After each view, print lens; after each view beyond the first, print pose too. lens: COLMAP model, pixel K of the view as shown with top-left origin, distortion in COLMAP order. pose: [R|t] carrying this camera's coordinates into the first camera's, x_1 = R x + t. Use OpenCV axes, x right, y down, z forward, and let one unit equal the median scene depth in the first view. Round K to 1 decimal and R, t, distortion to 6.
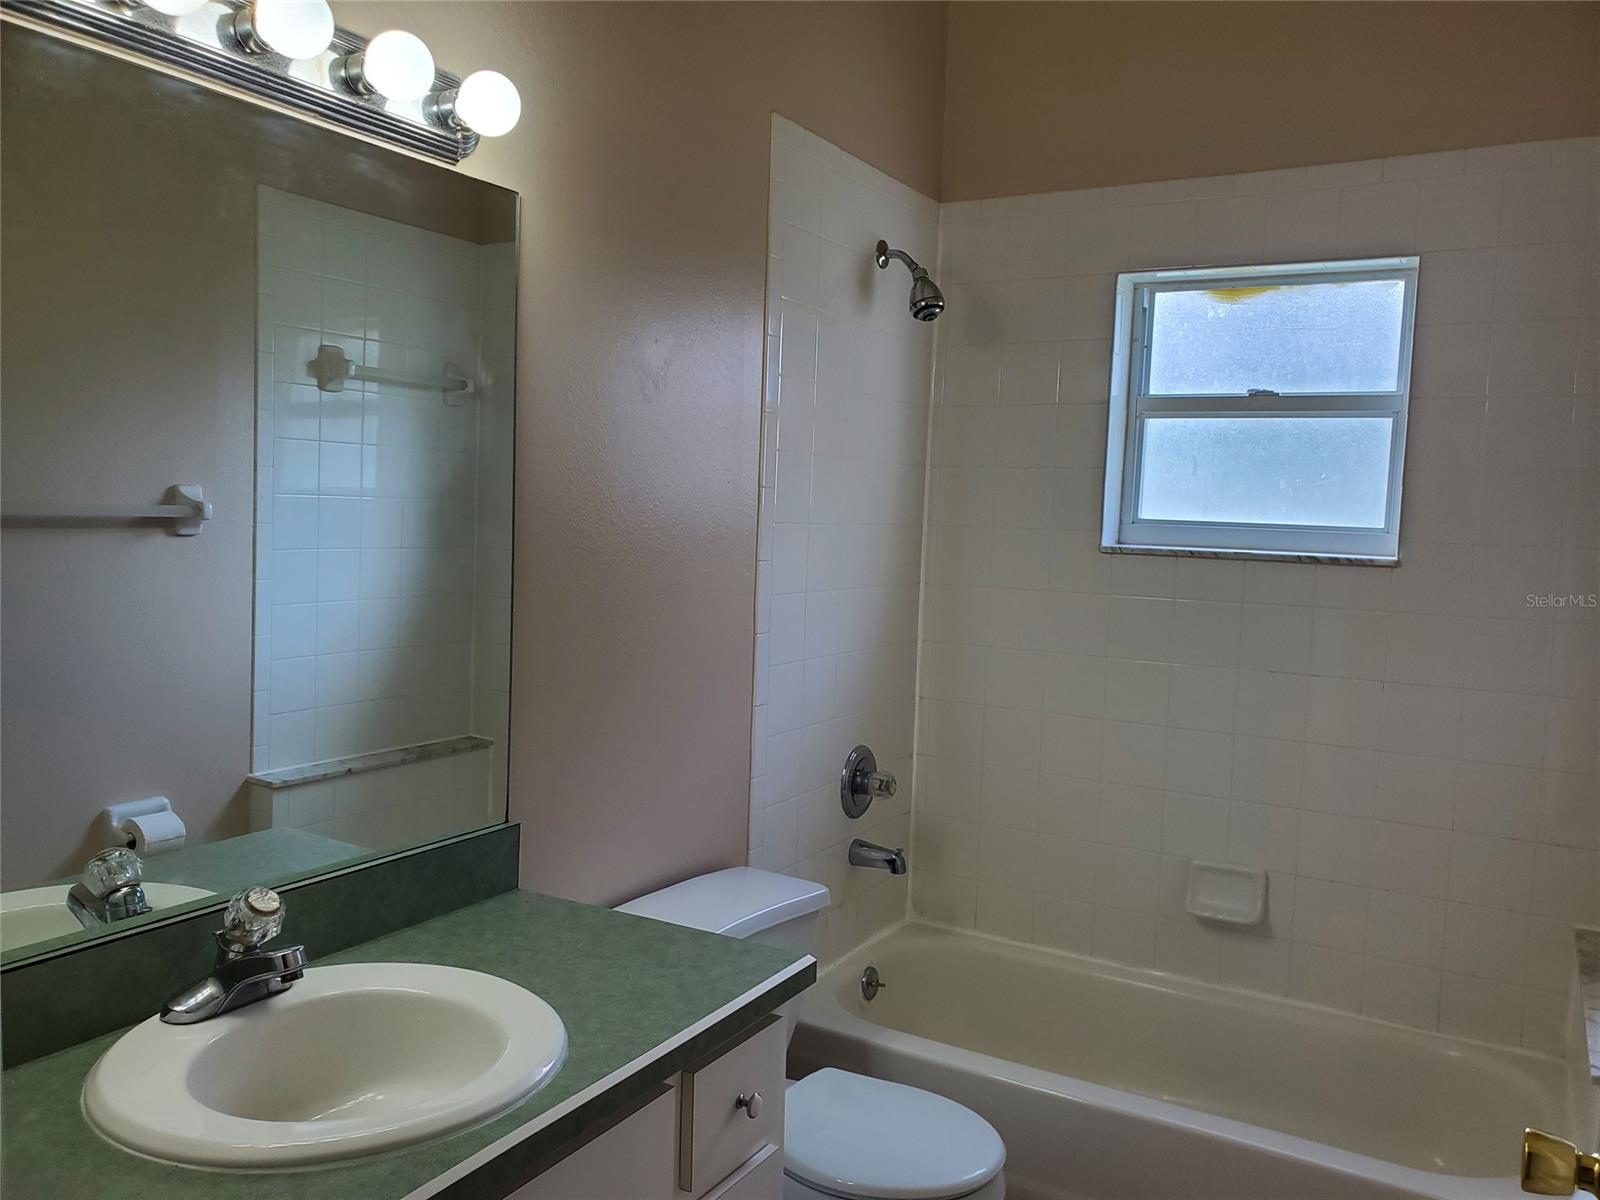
lens RADIAL K [[1256.3, 0, 775.9], [0, 1256.3, 597.7], [0, 0, 1]] dist [0.020092, -0.003230]
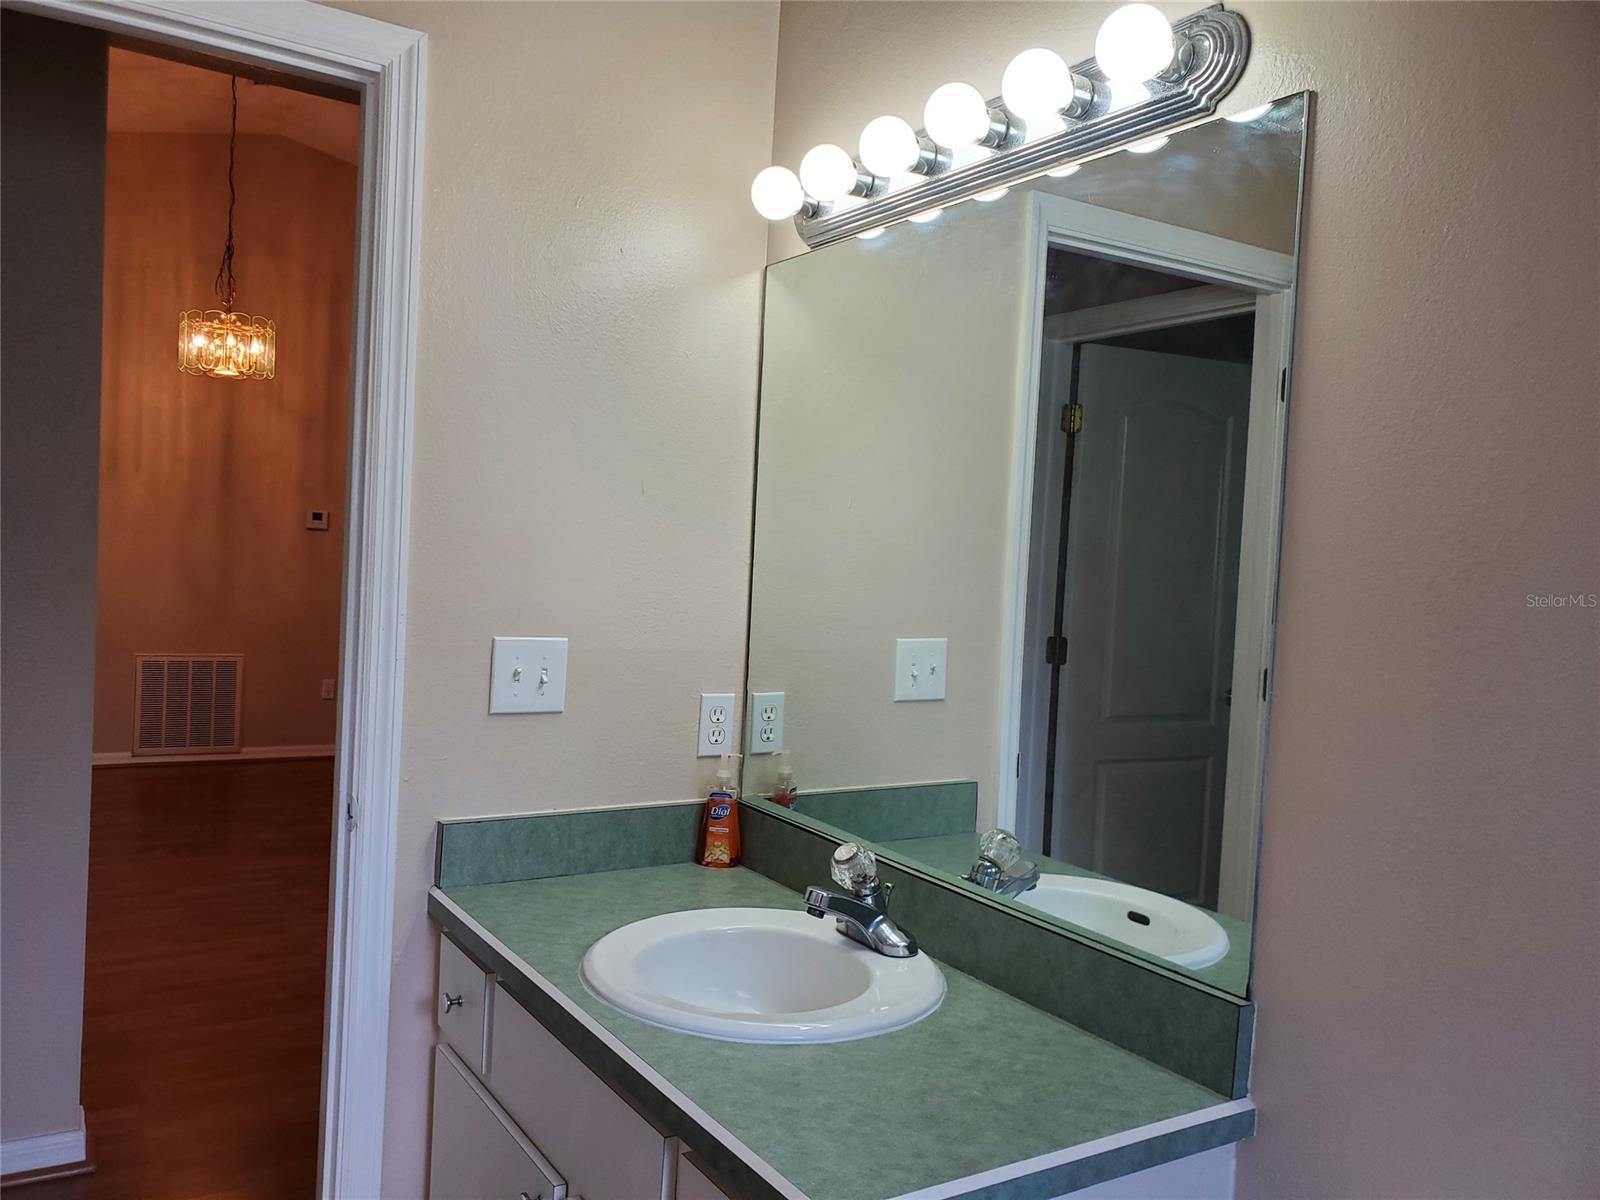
lens RADIAL K [[1256.3, 0, 775.9], [0, 1256.3, 597.7], [0, 0, 1]] dist [0.020092, -0.003230]
pose [[-0.451817, -0.013190, -0.892013, 0.695812], [-0.120985, 0.991559, 0.046619, -0.055783], [0.883869, 0.128984, -0.449599, 1.401807]]
